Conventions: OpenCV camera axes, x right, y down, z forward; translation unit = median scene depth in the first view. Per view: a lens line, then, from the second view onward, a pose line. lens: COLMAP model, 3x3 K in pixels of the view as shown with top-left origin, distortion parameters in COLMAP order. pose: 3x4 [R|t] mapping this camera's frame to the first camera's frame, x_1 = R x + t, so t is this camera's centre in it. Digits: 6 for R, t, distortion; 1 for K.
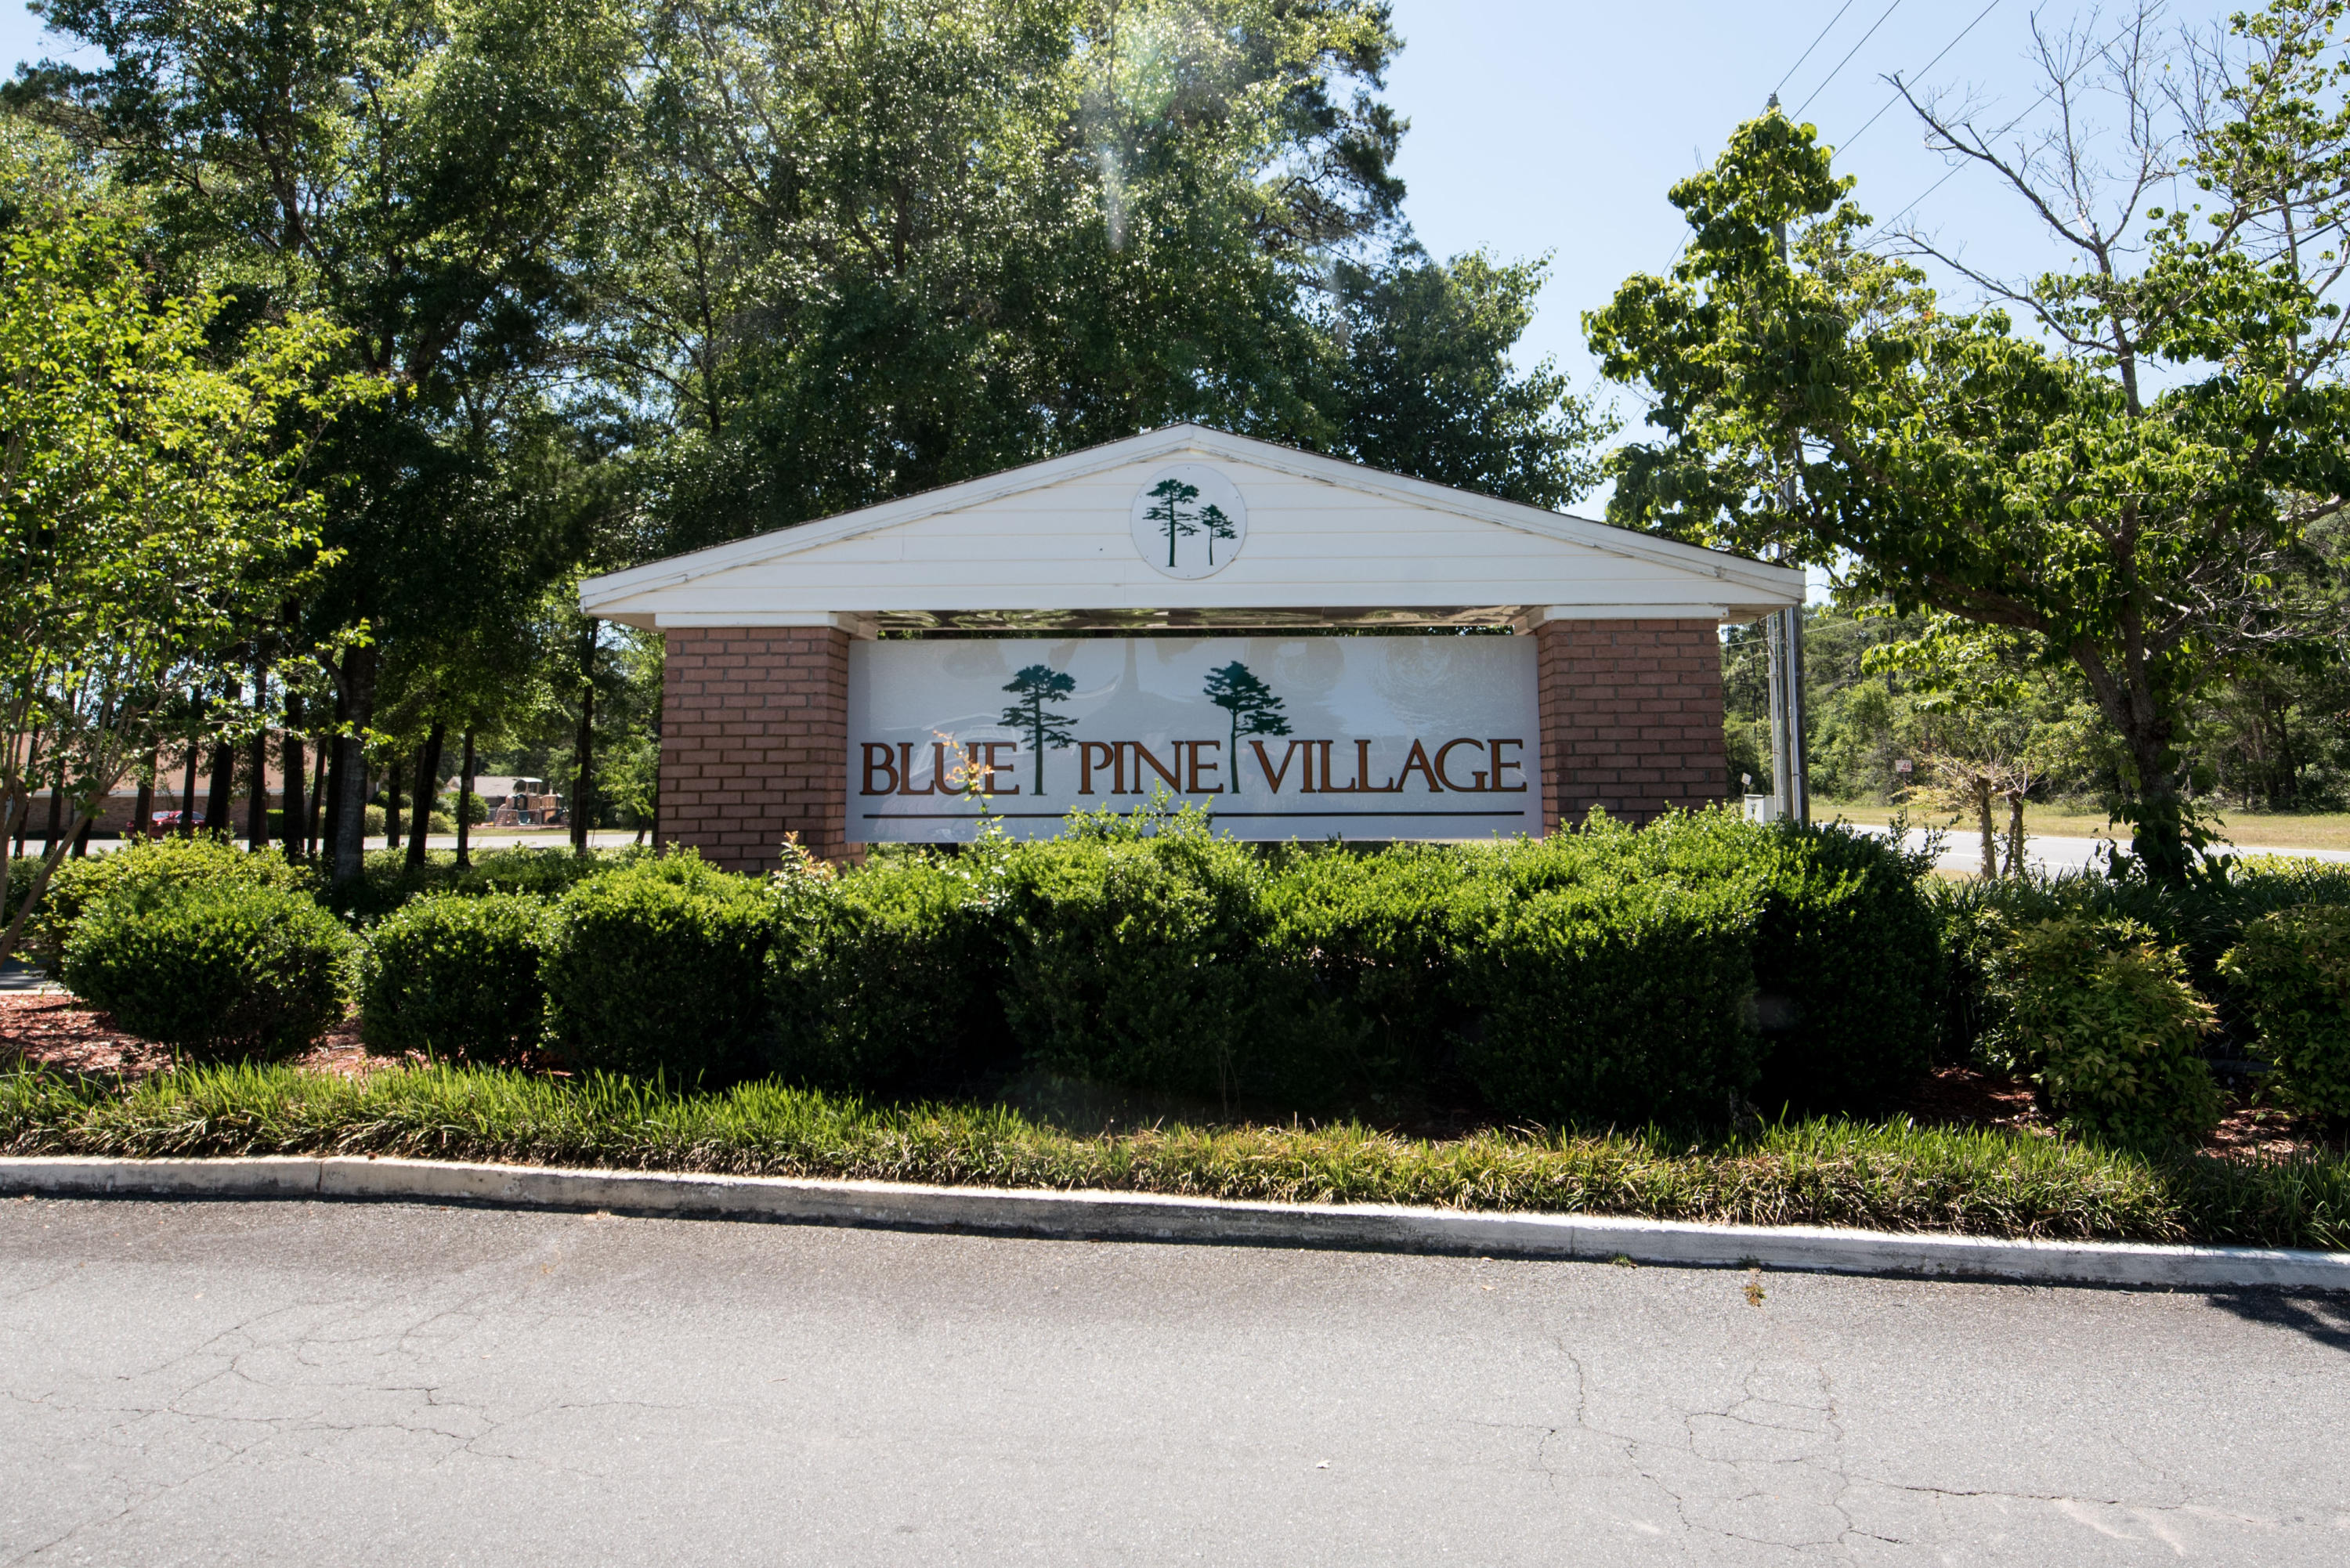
lens RADIAL K [[1387.2, 0, 1175.7], [0, 1387.2, 612.8], [0, 0, 1]] dist [0.002532, -0.012566]
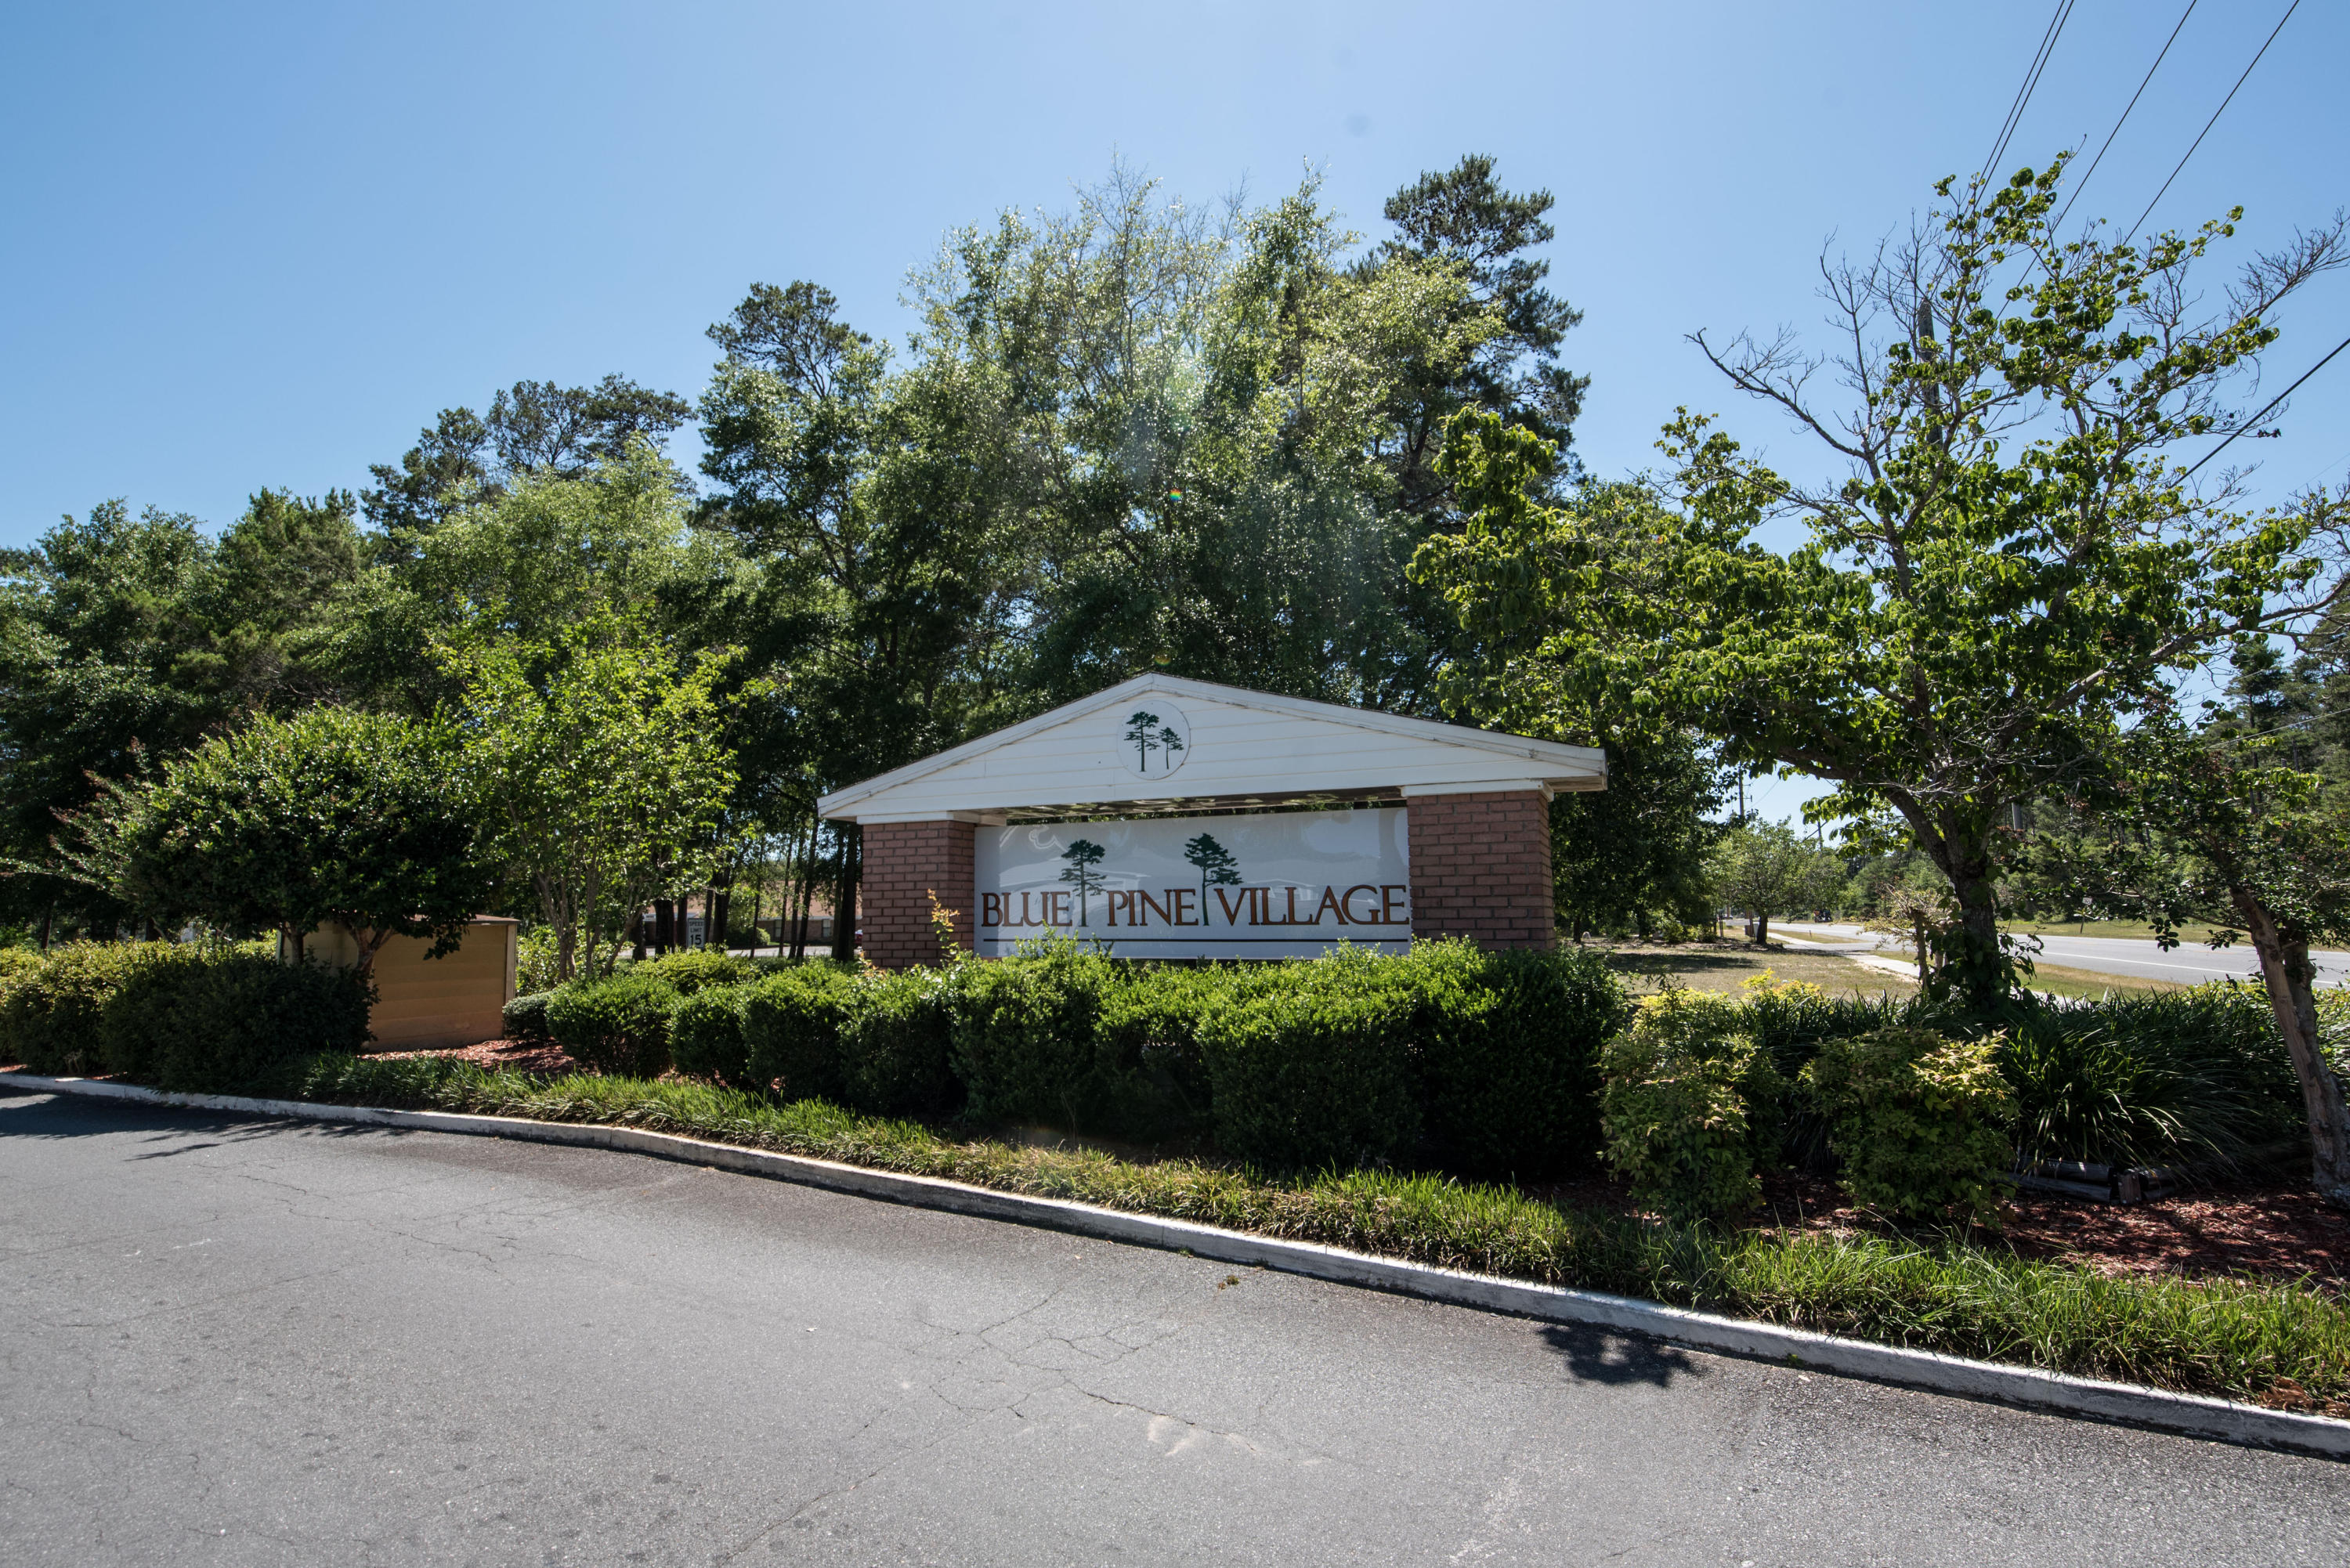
lens RADIAL K [[1042.7, 0, 1187.8], [0, 1042.7, 779.2], [0, 0, 1]] dist [-0.000326, -0.011704]
pose [[0.934618, -0.049352, -0.352213, 0.428846], [0.049540, 0.998736, -0.008487, -0.013361], [0.352187, -0.009517, 0.935881, -0.015058]]
